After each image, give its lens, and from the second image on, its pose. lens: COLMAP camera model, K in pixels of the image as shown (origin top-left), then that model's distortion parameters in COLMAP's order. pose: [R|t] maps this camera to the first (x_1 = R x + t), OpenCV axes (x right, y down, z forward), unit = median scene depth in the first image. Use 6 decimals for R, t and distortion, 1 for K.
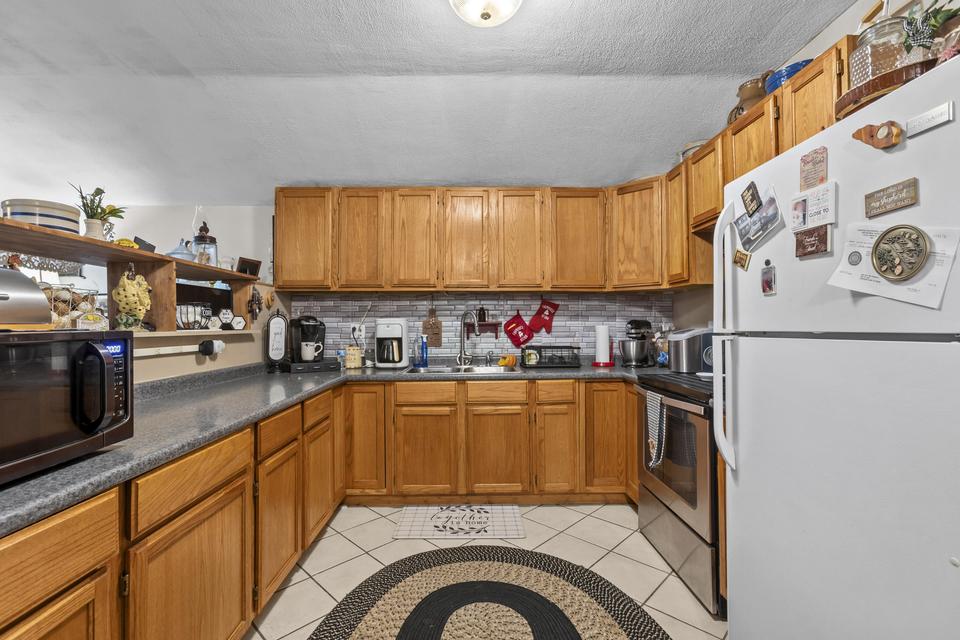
lens RADIAL K [[421.7, 0, 480.0], [0, 421.7, 320.0], [0, 0, 1]] dist [0.000276, 0.000047]
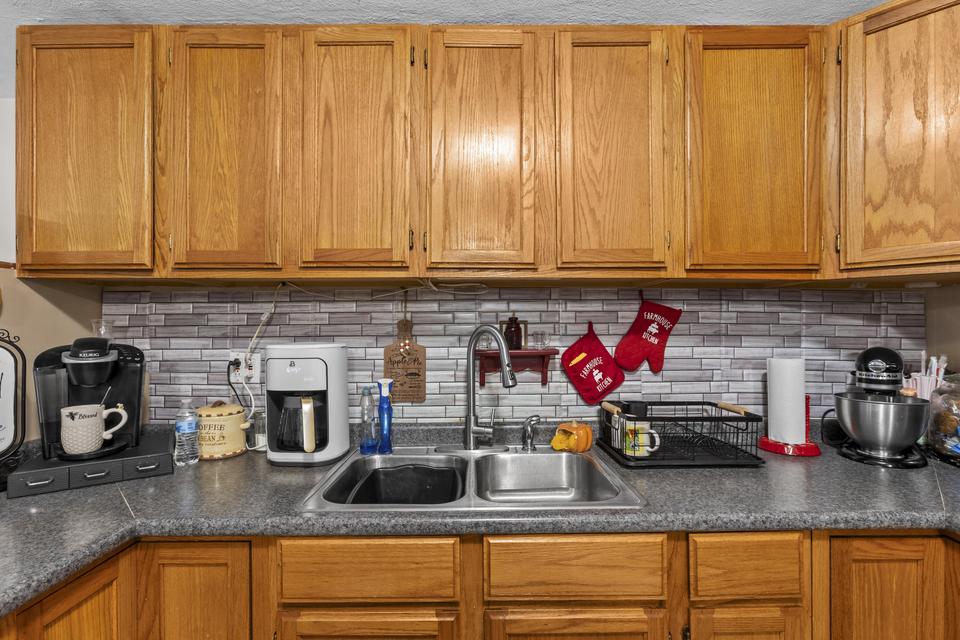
lens RADIAL K [[421.7, 0, 480.0], [0, 421.7, 320.0], [0, 0, 1]] dist [0.000276, 0.000047]
pose [[0.999990, 0.000680, -0.004350, -0.030294], [-0.000719, 0.999959, -0.009033, -0.023180], [0.004344, 0.009036, 0.999950, 0.557264]]
